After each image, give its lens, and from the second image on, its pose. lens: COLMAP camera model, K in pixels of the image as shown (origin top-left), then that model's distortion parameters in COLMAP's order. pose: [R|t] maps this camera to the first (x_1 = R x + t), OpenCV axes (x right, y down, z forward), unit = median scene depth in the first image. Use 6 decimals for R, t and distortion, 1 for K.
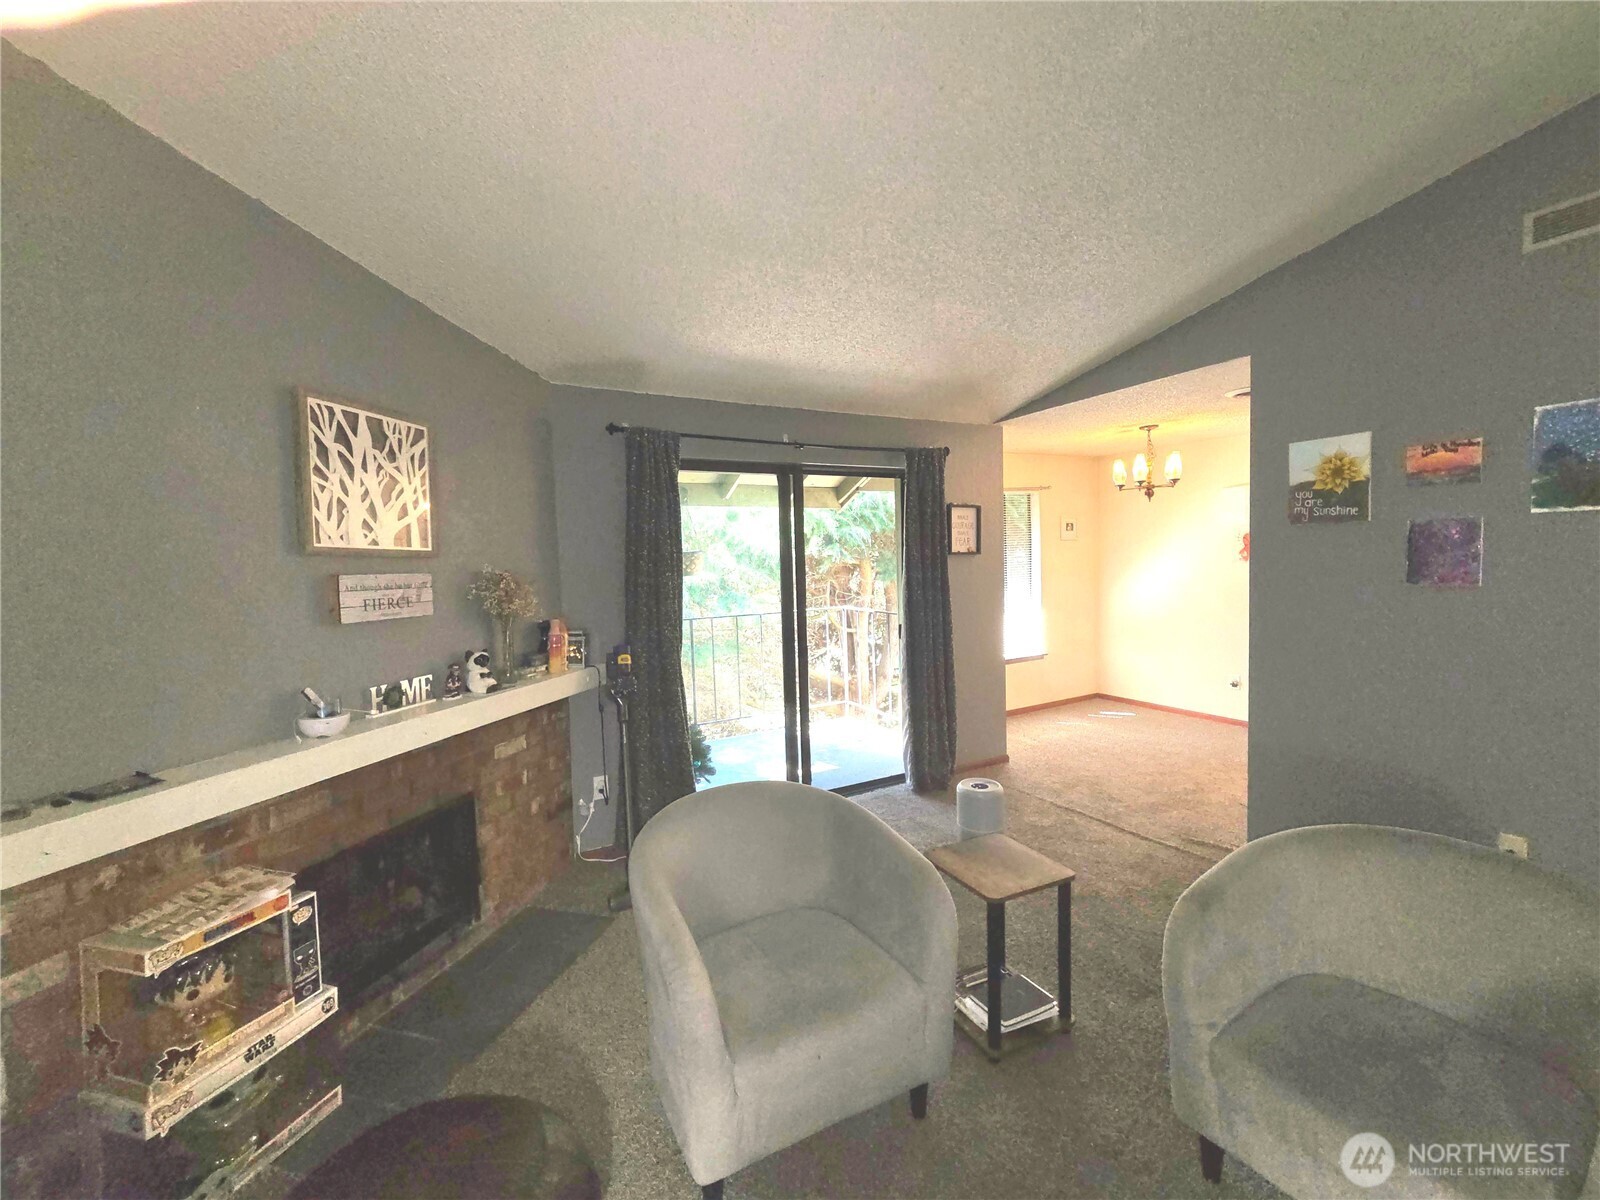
lens RADIAL K [[657.4, 0, 800.6], [0, 657.4, 594.4], [0, 0, 1]] dist [0.002586, -0.001592]
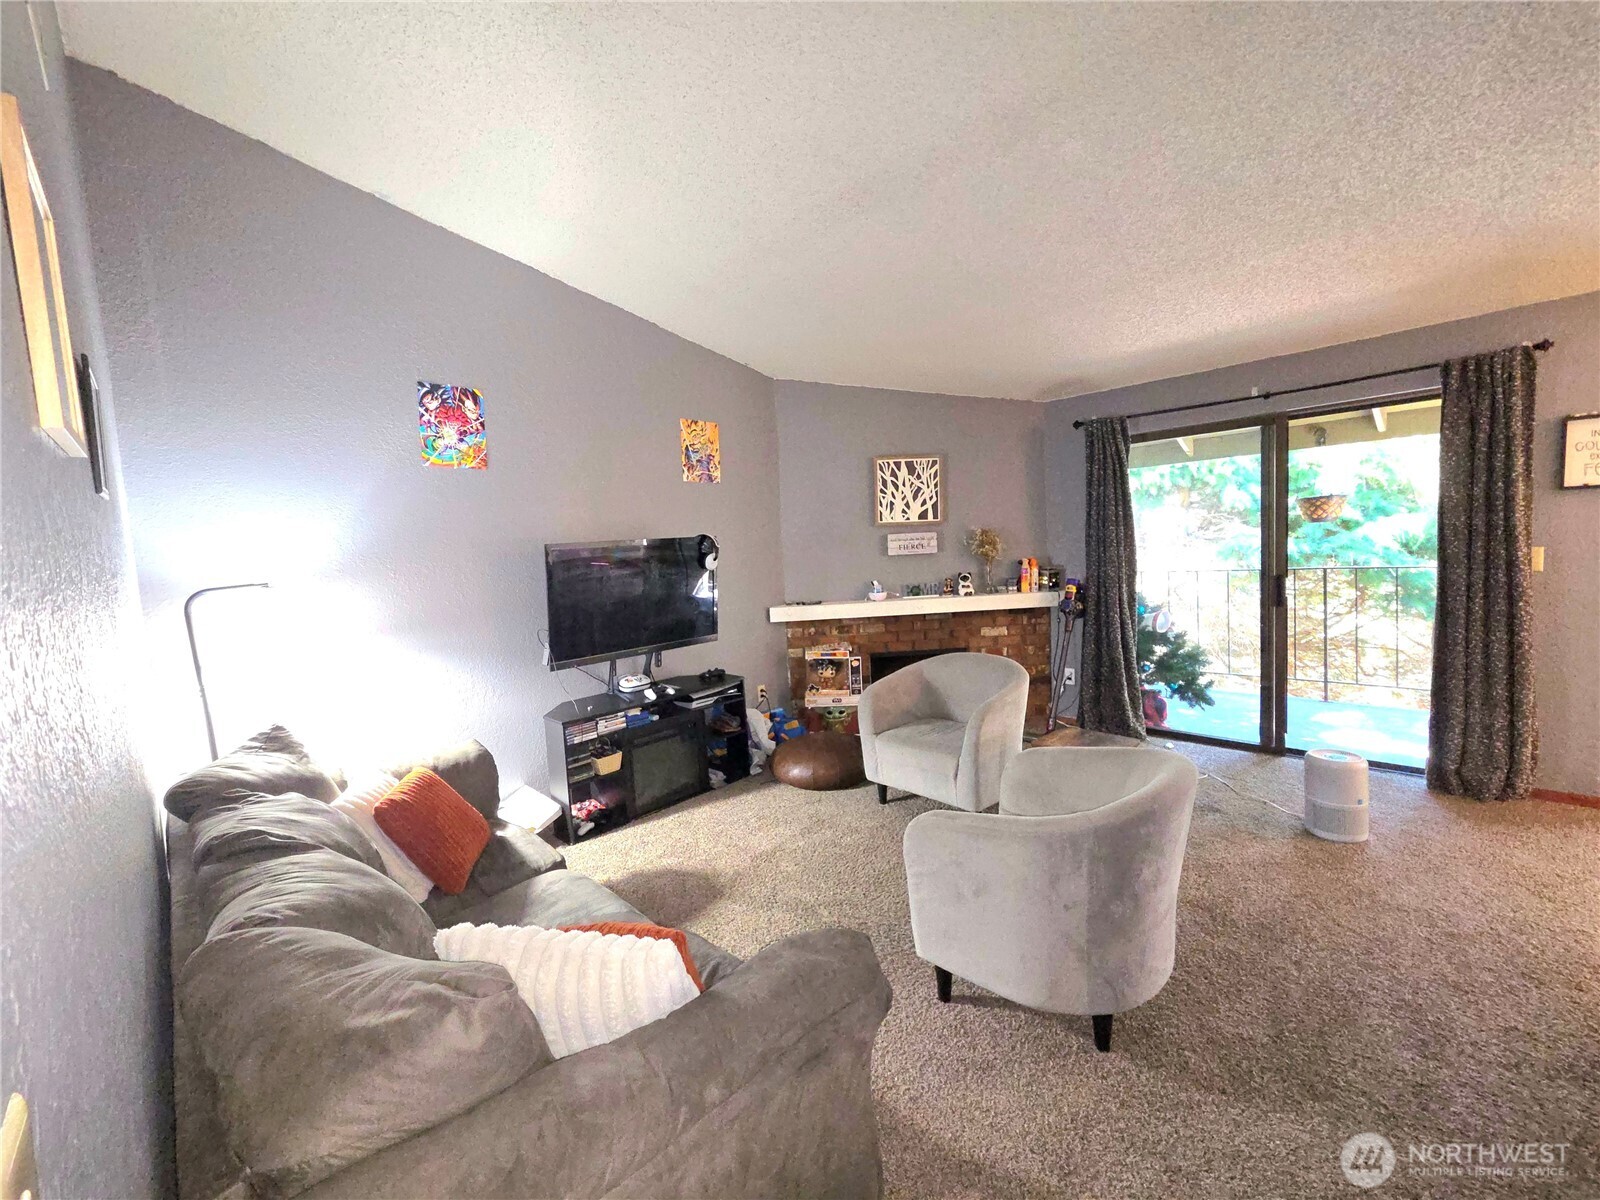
lens RADIAL K [[657.4, 0, 769.2], [0, 657.4, 597.0], [0, 0, 1]] dist [0.002586, -0.001592]
pose [[0.255223, 0.090839, -0.962605, 1.319892], [0.001917, 0.995527, 0.094454, -0.026609], [0.966880, -0.025952, 0.253908, -0.008822]]
